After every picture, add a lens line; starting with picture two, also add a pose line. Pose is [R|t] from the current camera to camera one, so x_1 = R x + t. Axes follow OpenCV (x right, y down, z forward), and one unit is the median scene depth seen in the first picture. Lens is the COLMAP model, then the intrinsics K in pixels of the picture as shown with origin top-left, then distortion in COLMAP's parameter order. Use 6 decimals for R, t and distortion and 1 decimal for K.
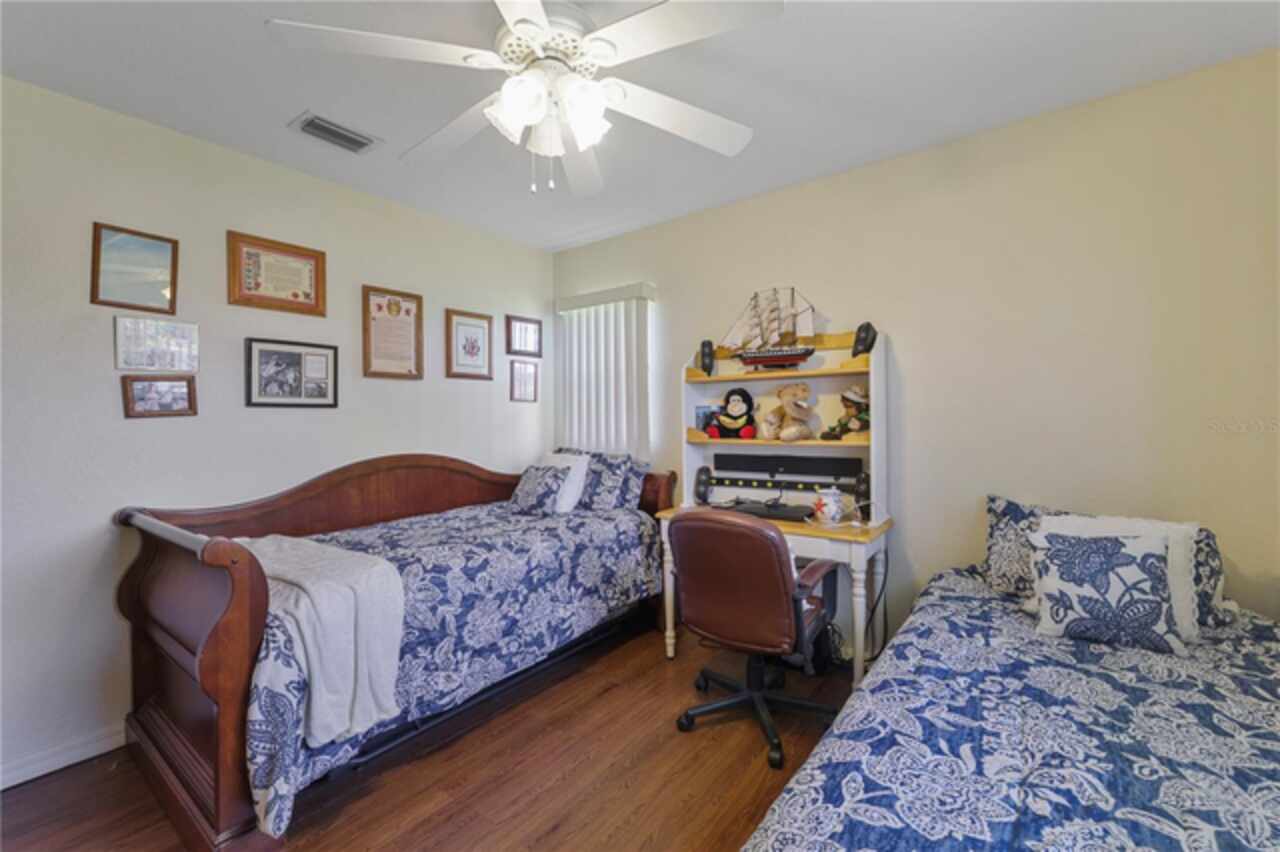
lens RADIAL K [[534.0, 0, 641.7], [0, 534.0, 425.2], [0, 0, 1]] dist [0.002749, 0.000561]
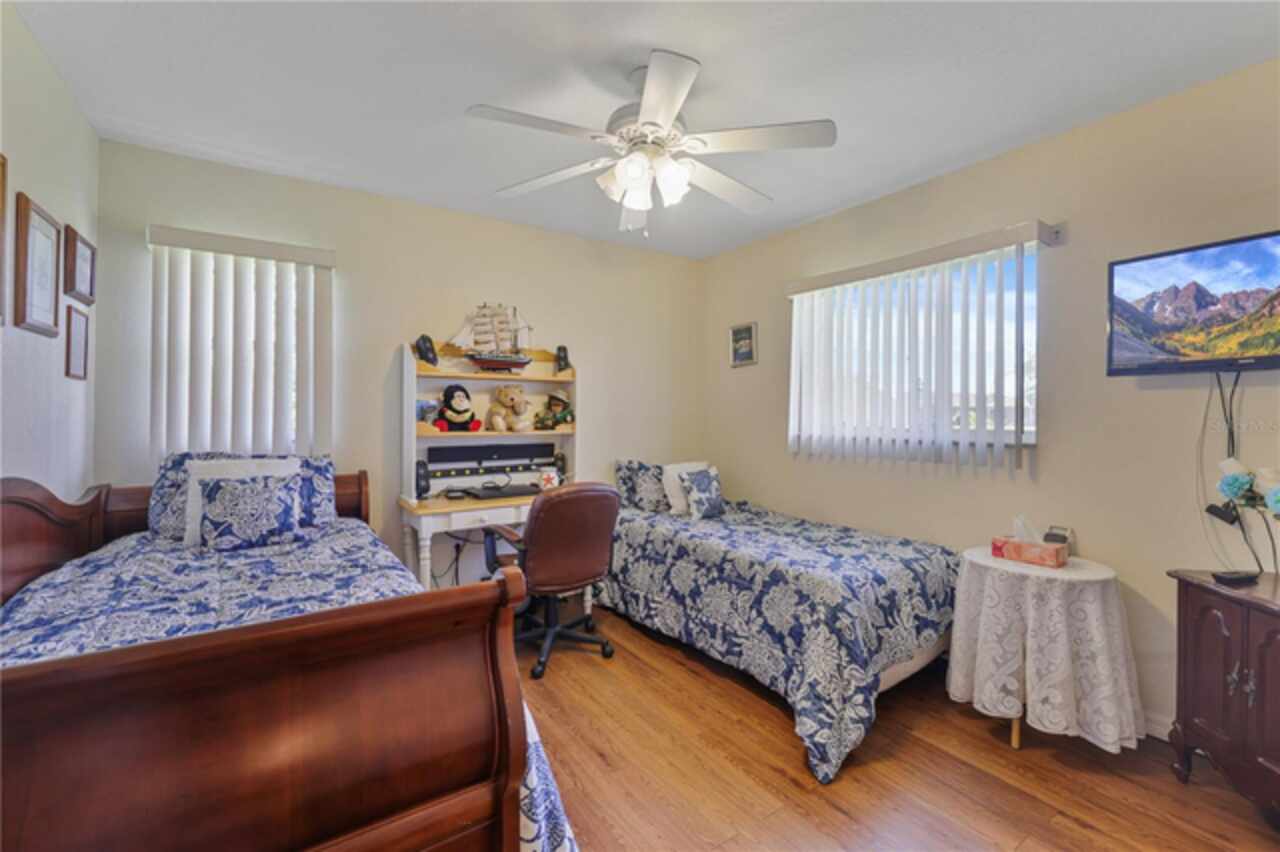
lens RADIAL K [[534.0, 0, 645.9], [0, 534.0, 413.2], [0, 0, 1]] dist [0.002749, 0.000561]
pose [[0.333548, 0.010553, 0.942674, -0.717767], [0.003130, 0.999919, -0.012302, 0.002540], [-0.942728, 0.007054, 0.333488, 0.283659]]
